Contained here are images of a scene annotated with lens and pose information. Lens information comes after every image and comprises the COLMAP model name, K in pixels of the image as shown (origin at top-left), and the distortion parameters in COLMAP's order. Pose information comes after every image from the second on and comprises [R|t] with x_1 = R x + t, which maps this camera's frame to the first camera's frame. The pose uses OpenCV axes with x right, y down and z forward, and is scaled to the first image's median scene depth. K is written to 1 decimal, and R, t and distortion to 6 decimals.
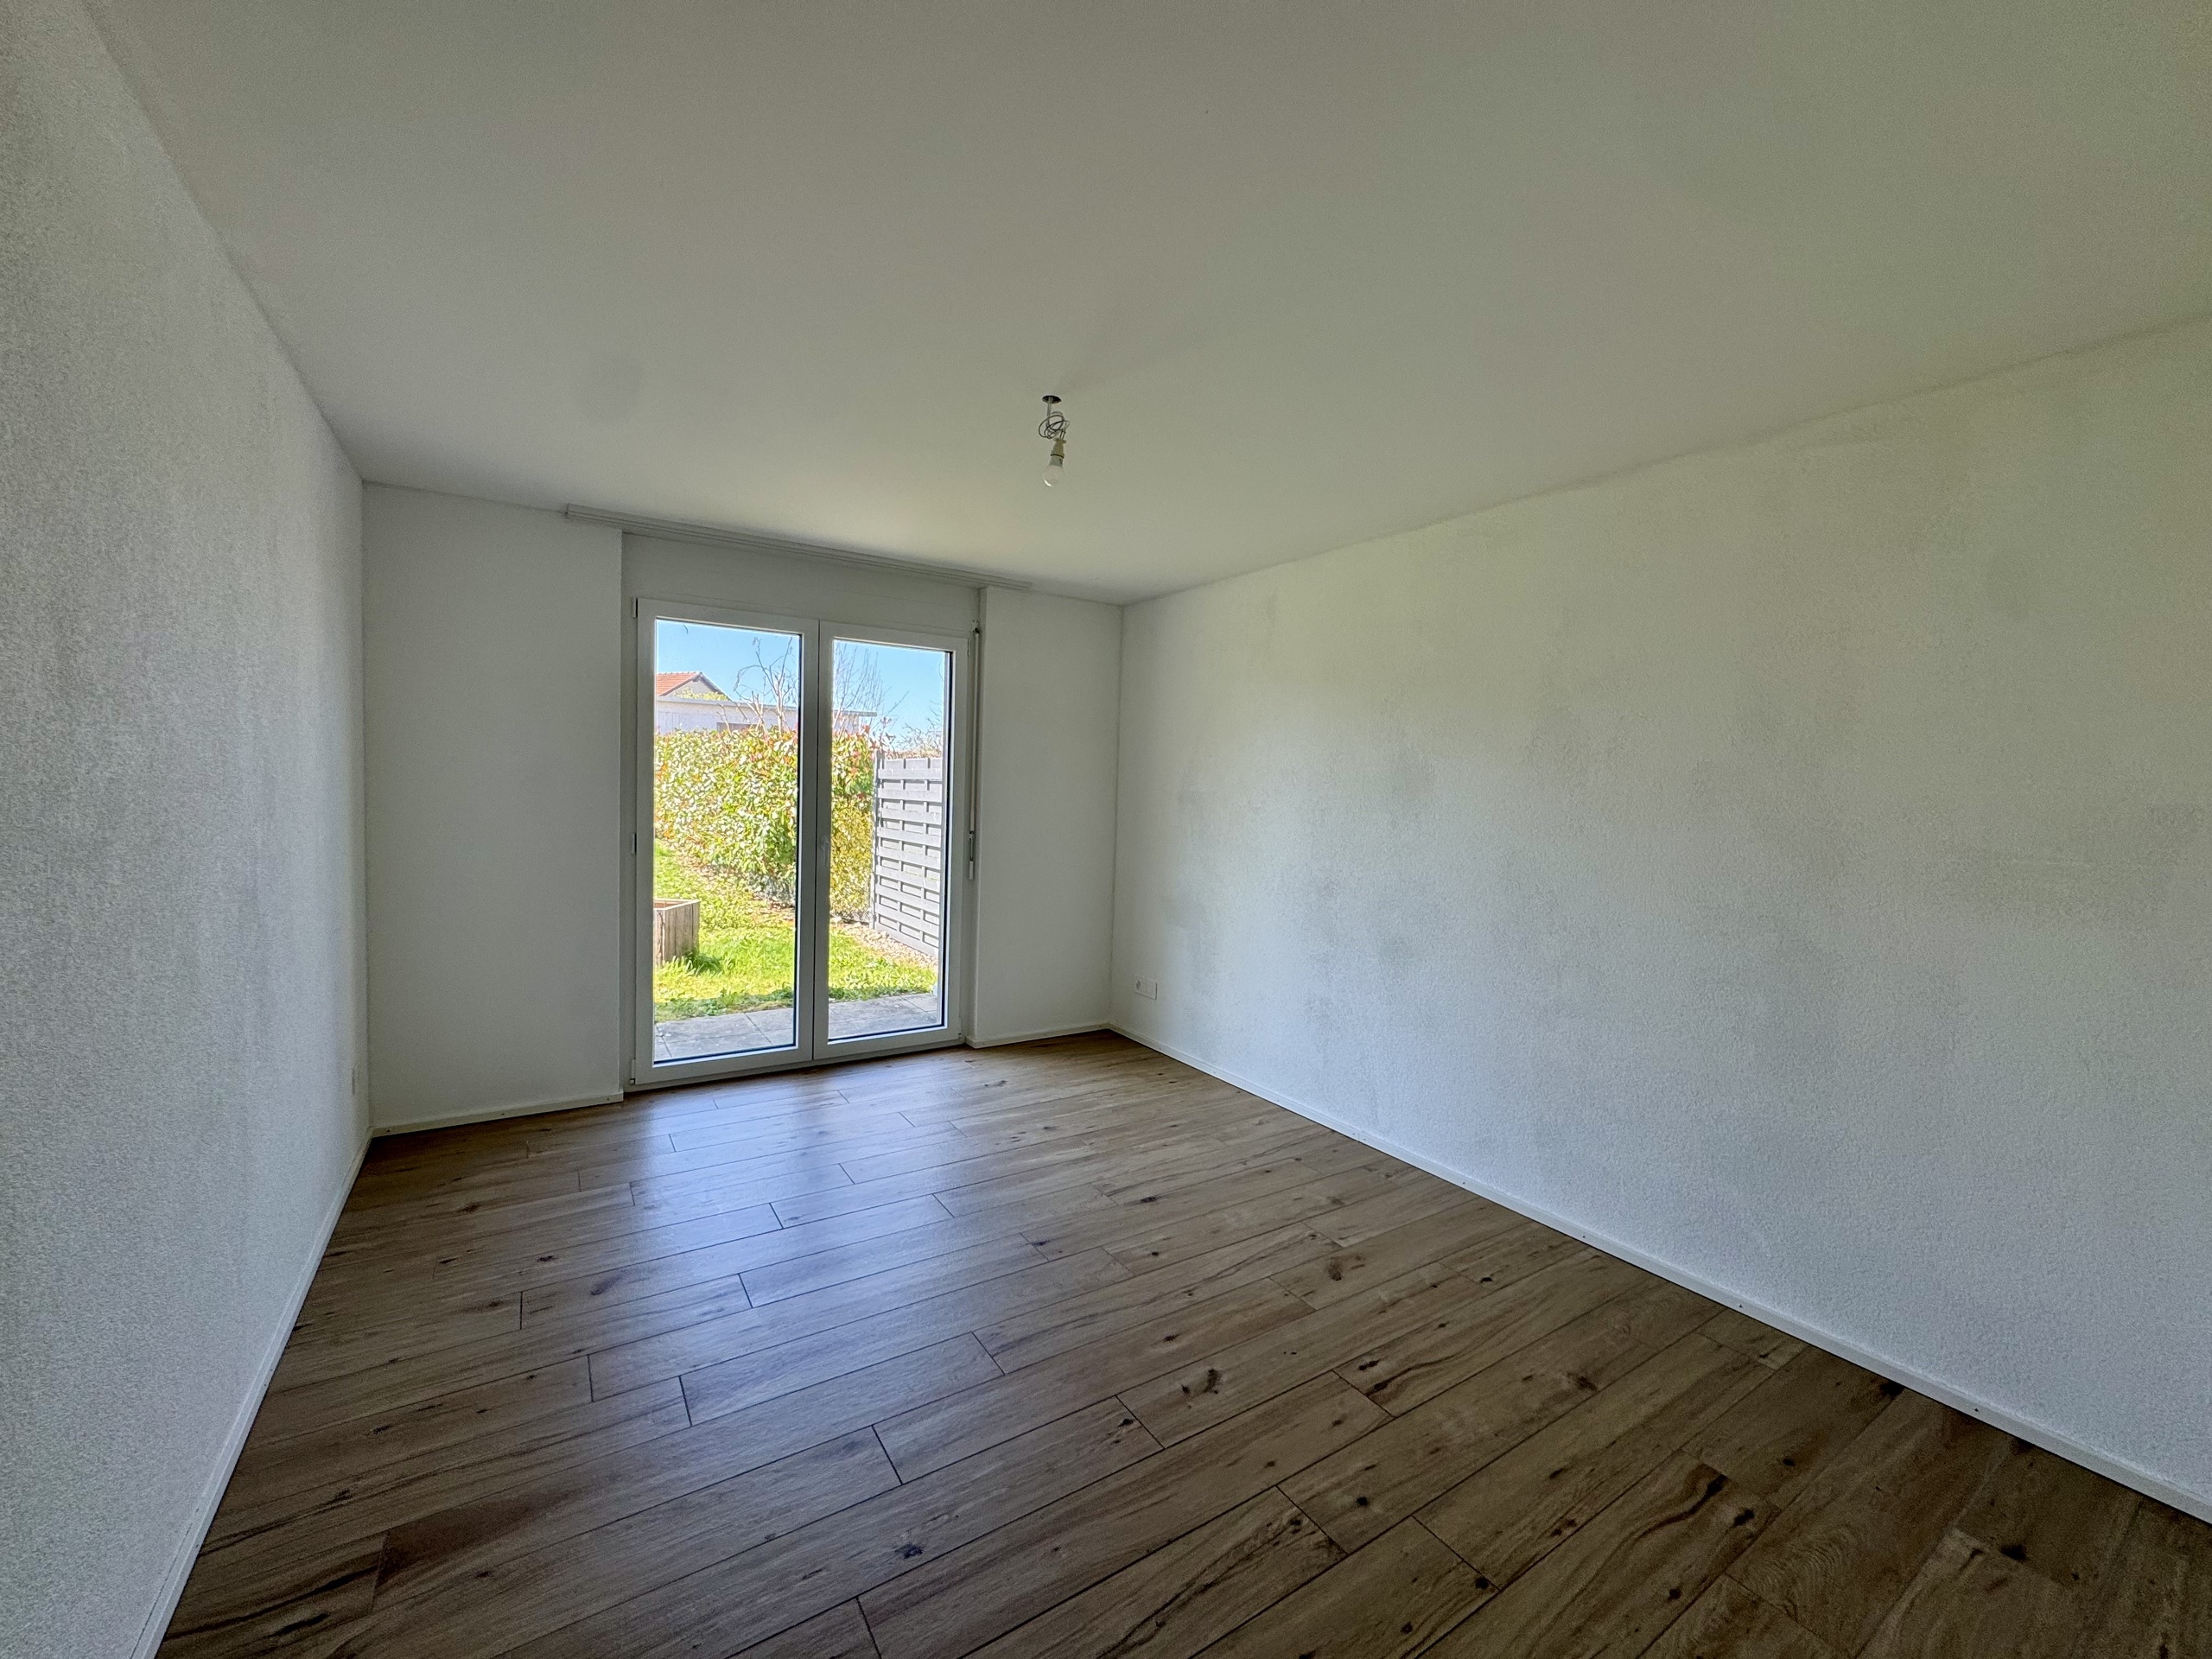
lens RADIAL K [[884.8, 0, 1106.0], [0, 884.8, 829.5], [0, 0, 1]] dist [0.000276, 0.000026]
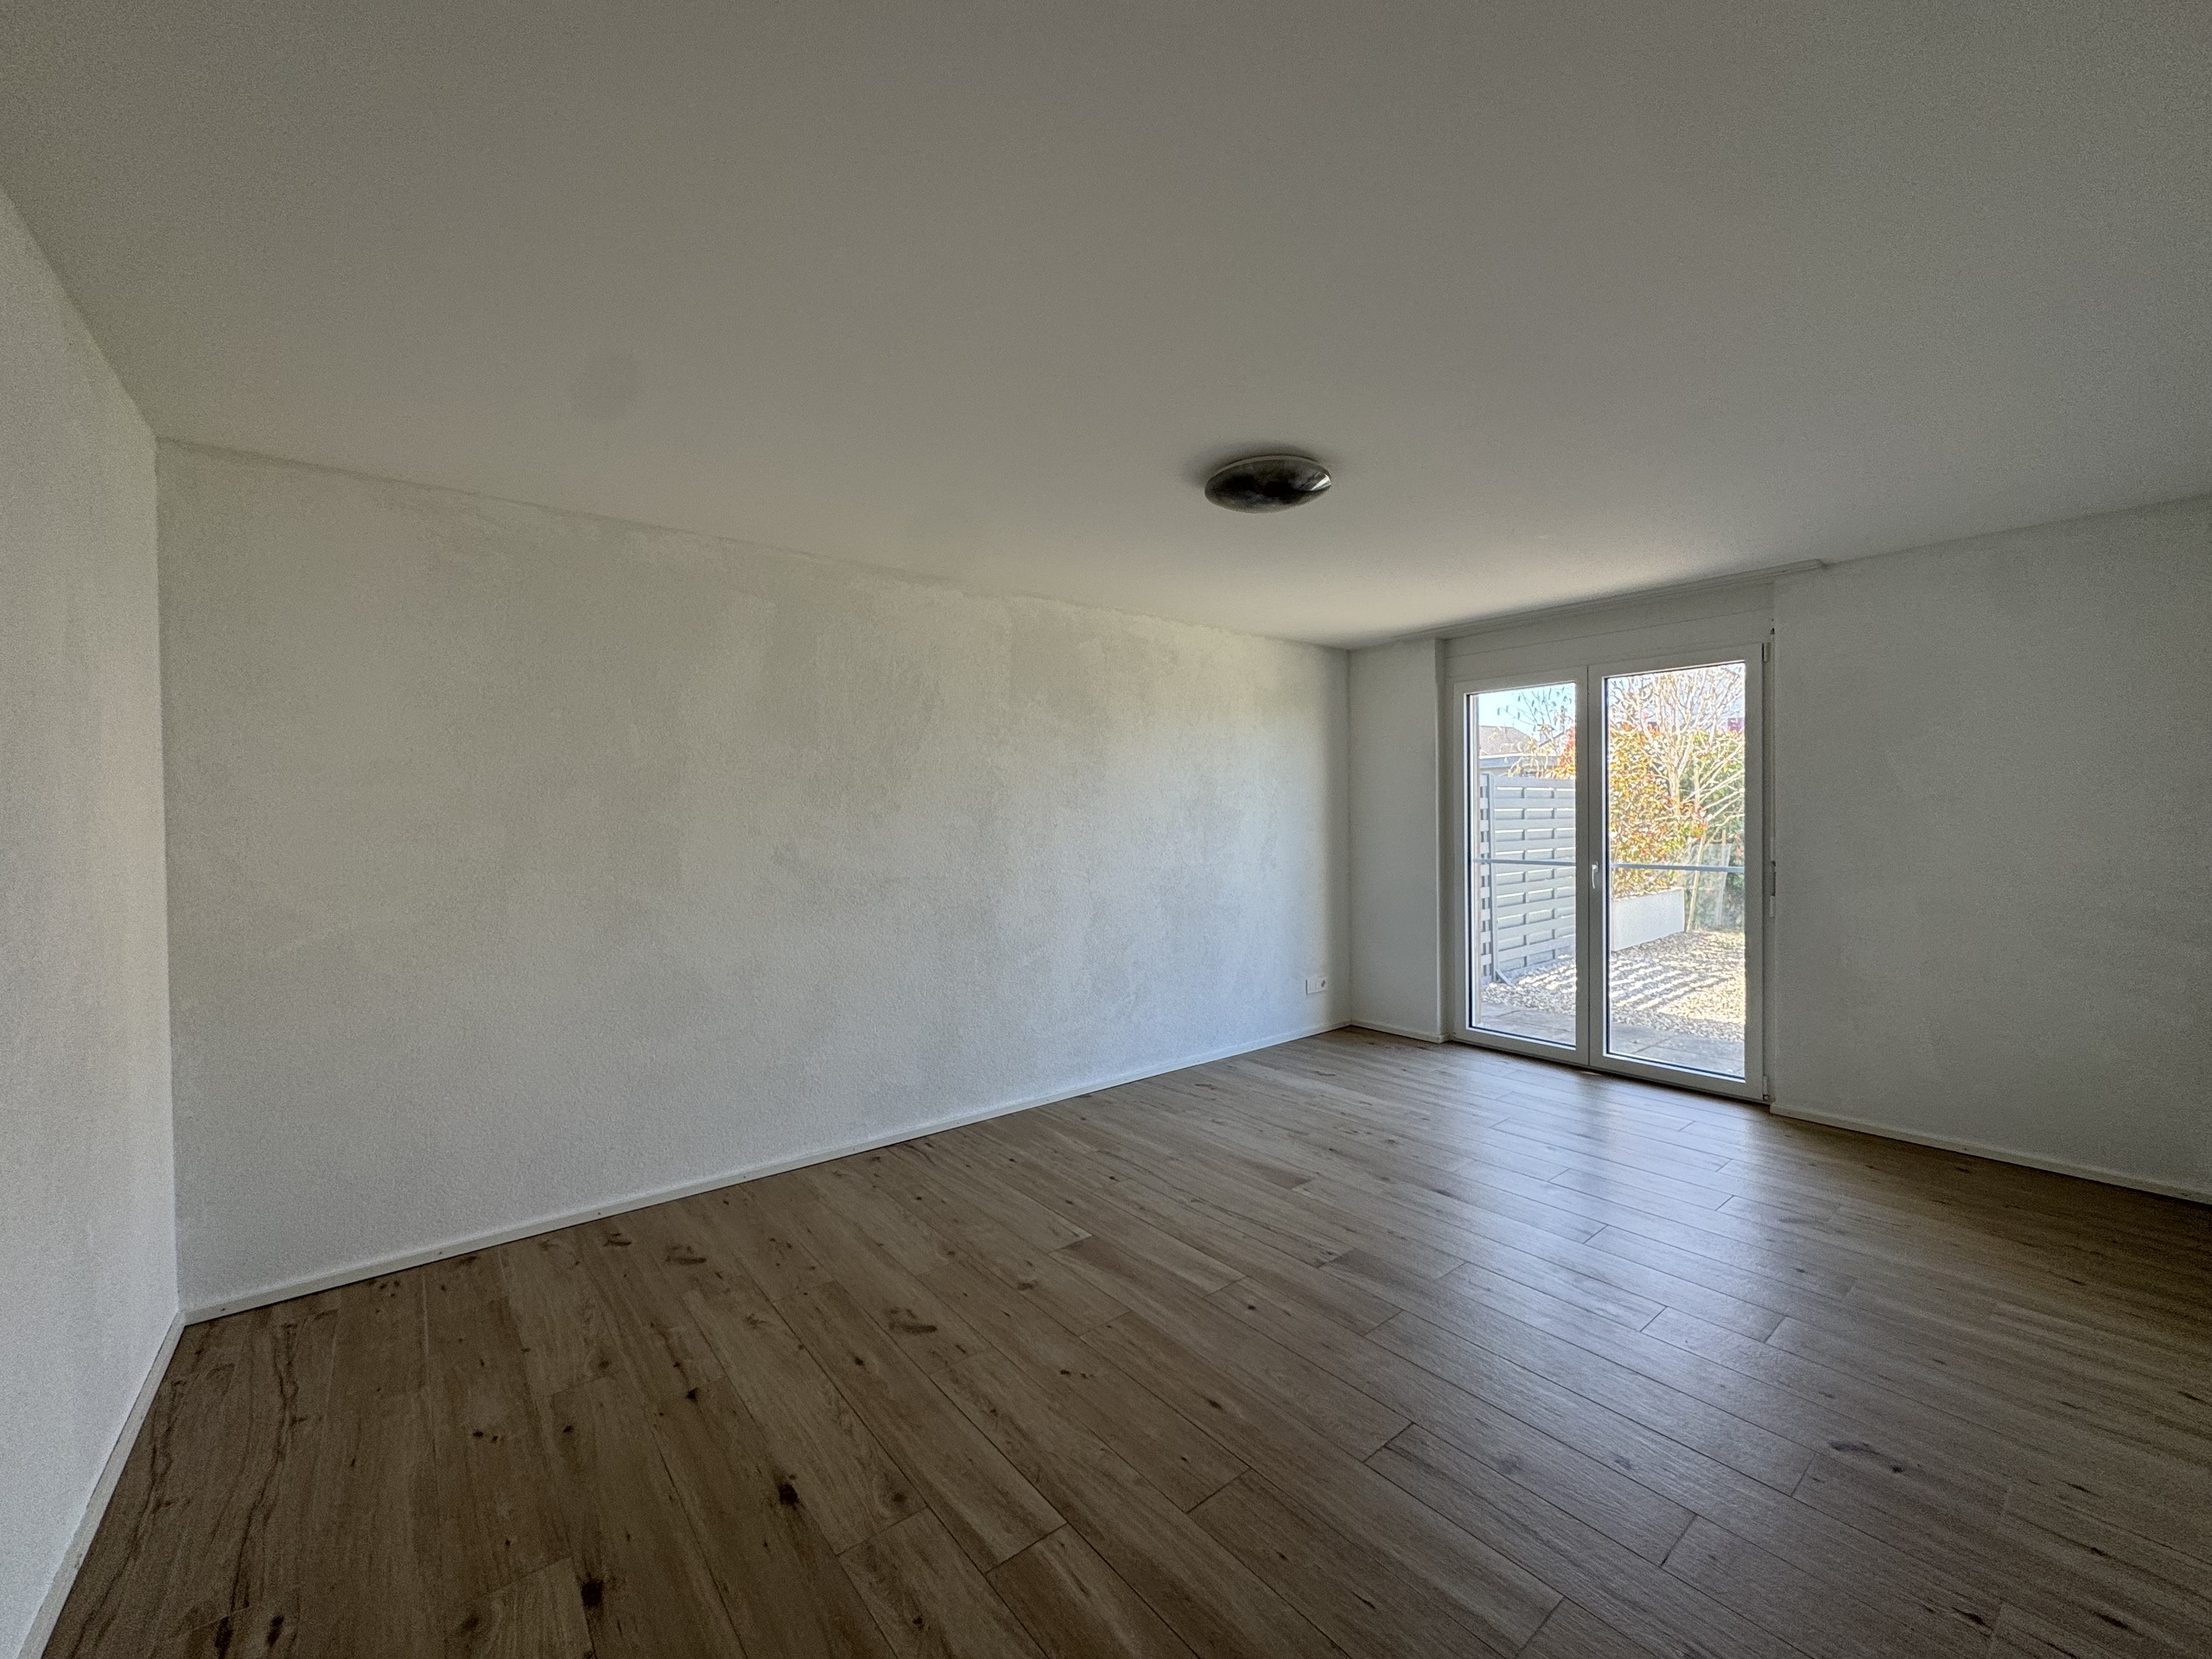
lens RADIAL K [[884.8, 0, 1106.0], [0, 884.8, 829.5], [0, 0, 1]] dist [0.000276, 0.000026]
pose [[0.106275, -0.003723, -0.994330, 0.710568], [-0.021749, 0.999745, -0.006068, -0.011134], [0.994099, 0.022271, 0.106167, 0.278697]]
